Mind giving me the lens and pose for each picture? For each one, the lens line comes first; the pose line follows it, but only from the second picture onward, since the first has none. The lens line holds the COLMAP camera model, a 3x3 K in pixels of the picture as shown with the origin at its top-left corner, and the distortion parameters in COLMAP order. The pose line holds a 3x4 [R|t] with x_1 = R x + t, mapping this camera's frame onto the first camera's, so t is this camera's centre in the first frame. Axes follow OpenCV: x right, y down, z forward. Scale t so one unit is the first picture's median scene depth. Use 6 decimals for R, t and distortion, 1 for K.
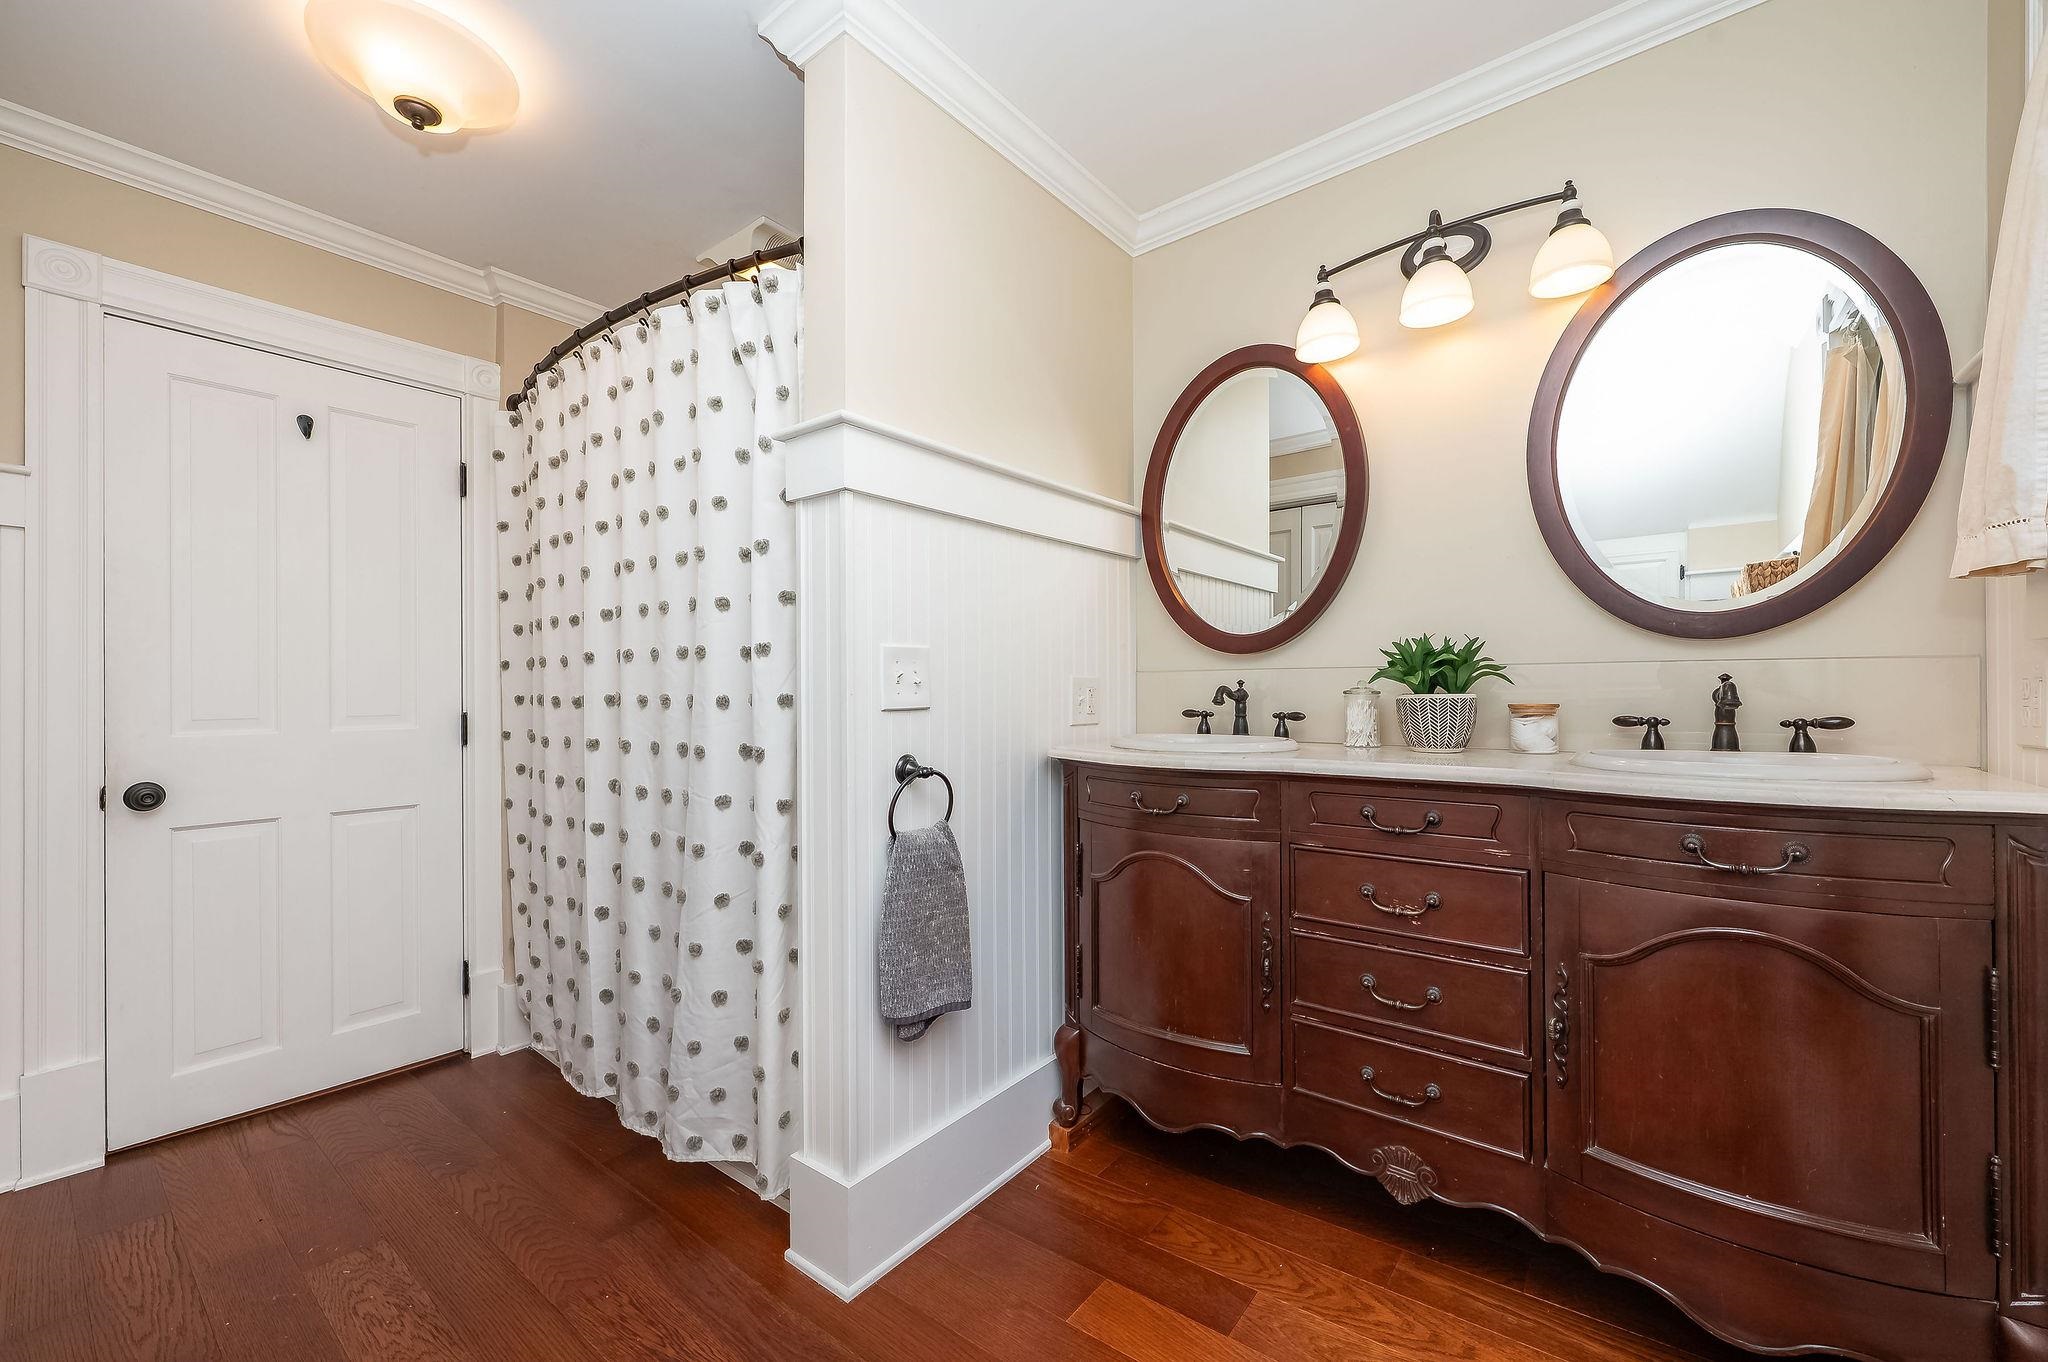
lens RADIAL K [[822.8, 0, 1026.6], [0, 822.8, 685.1], [0, 0, 1]] dist [0.001083, 0.000117]
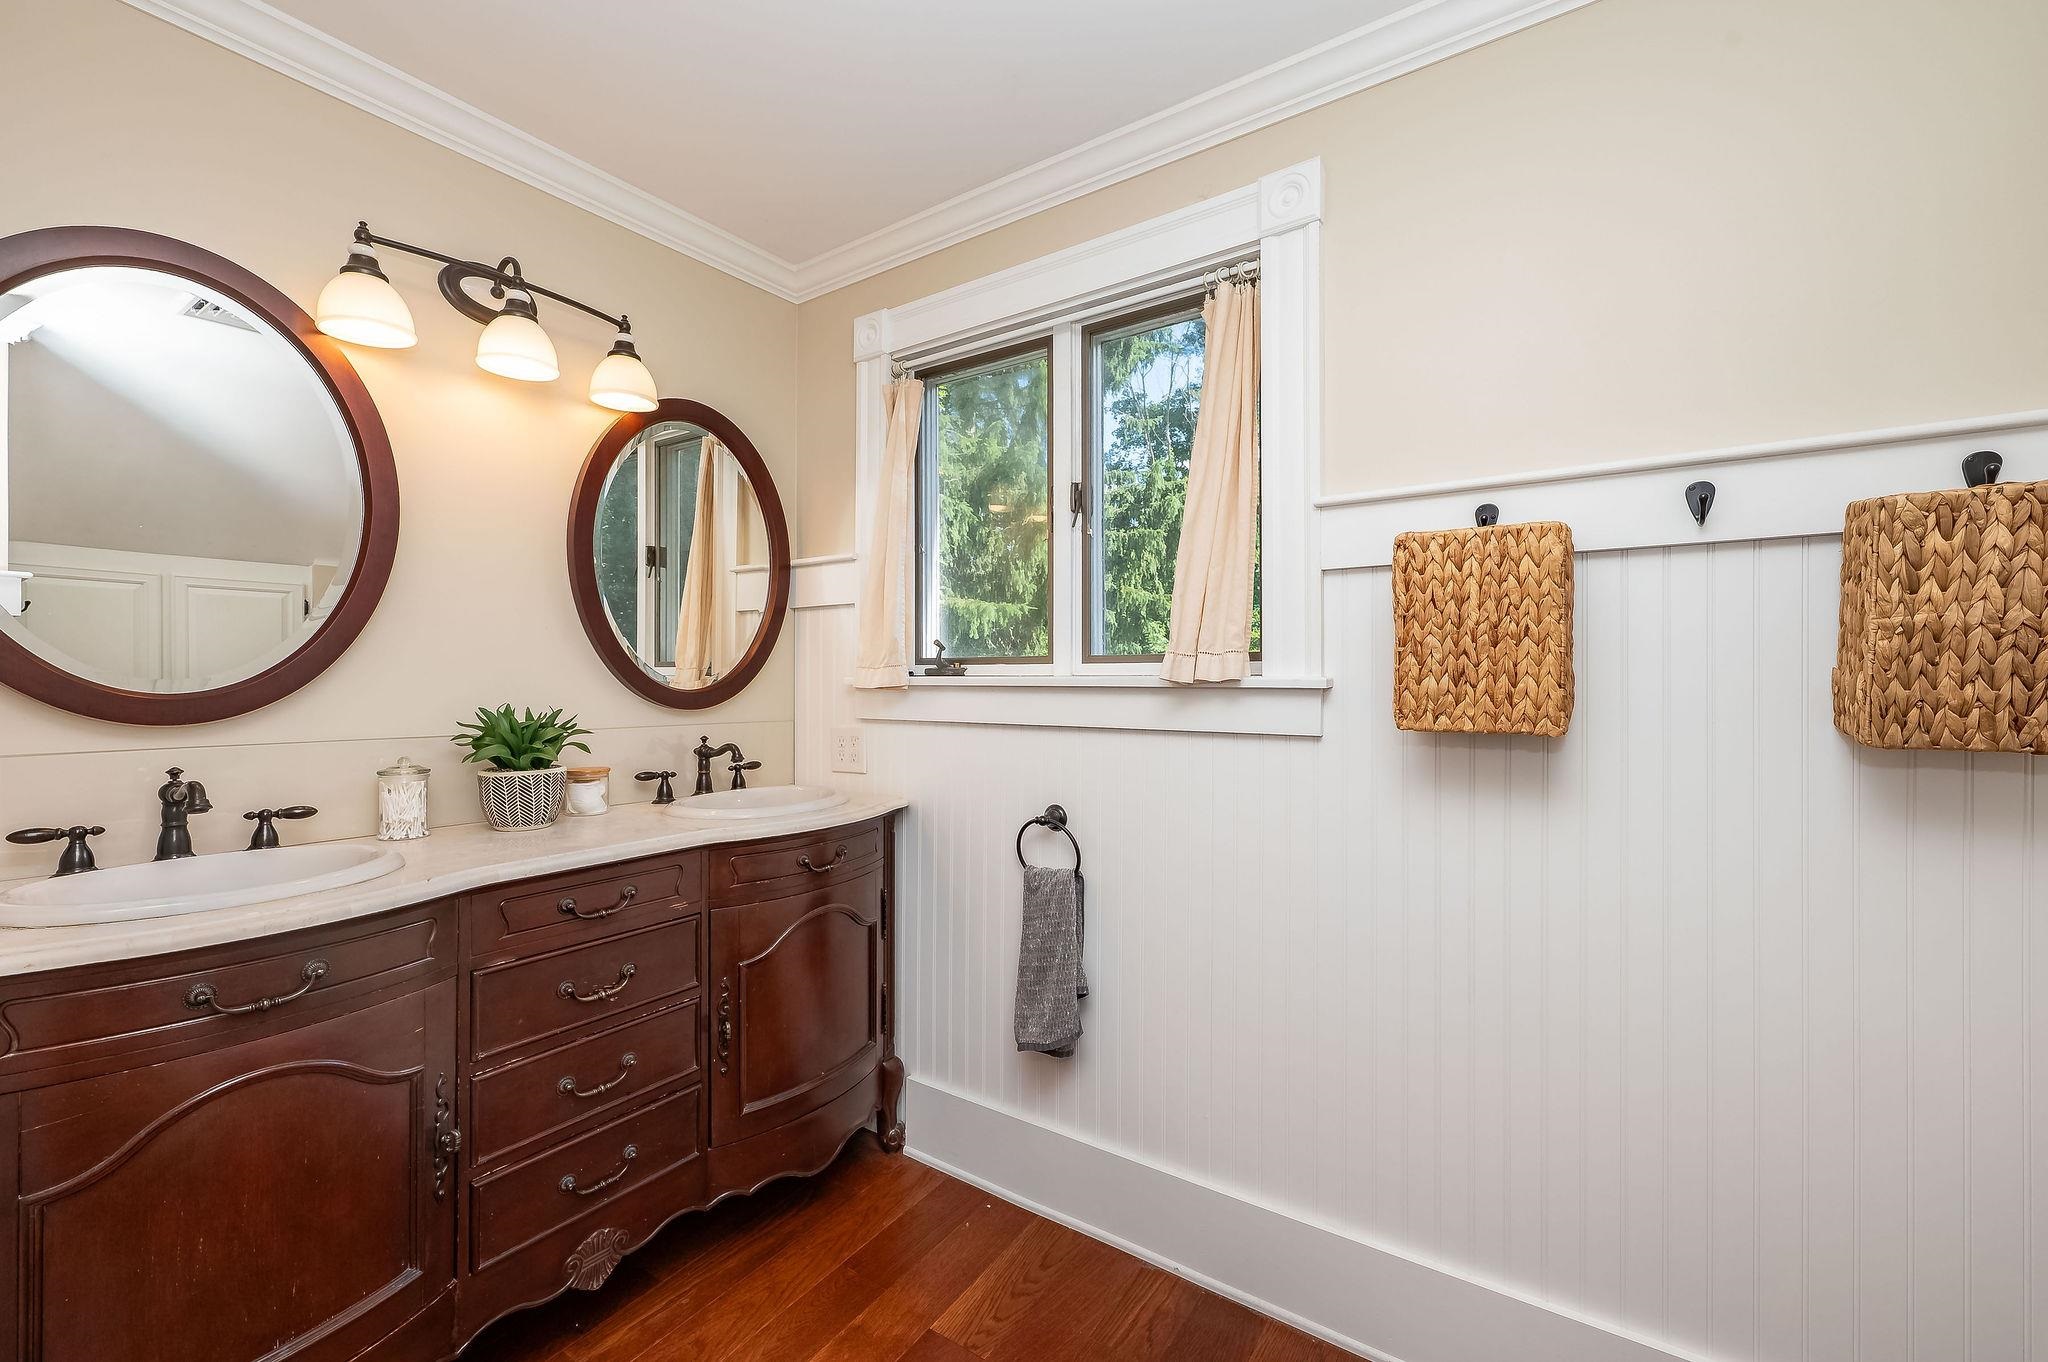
lens RADIAL K [[822.8, 0, 1026.6], [0, 822.8, 685.1], [0, 0, 1]] dist [0.001083, 0.000117]
pose [[-0.063083, 0.003317, 0.998003, -0.536667], [0.003349, 0.999990, -0.003112, -0.088394], [-0.998003, 0.003146, -0.063094, 0.511712]]
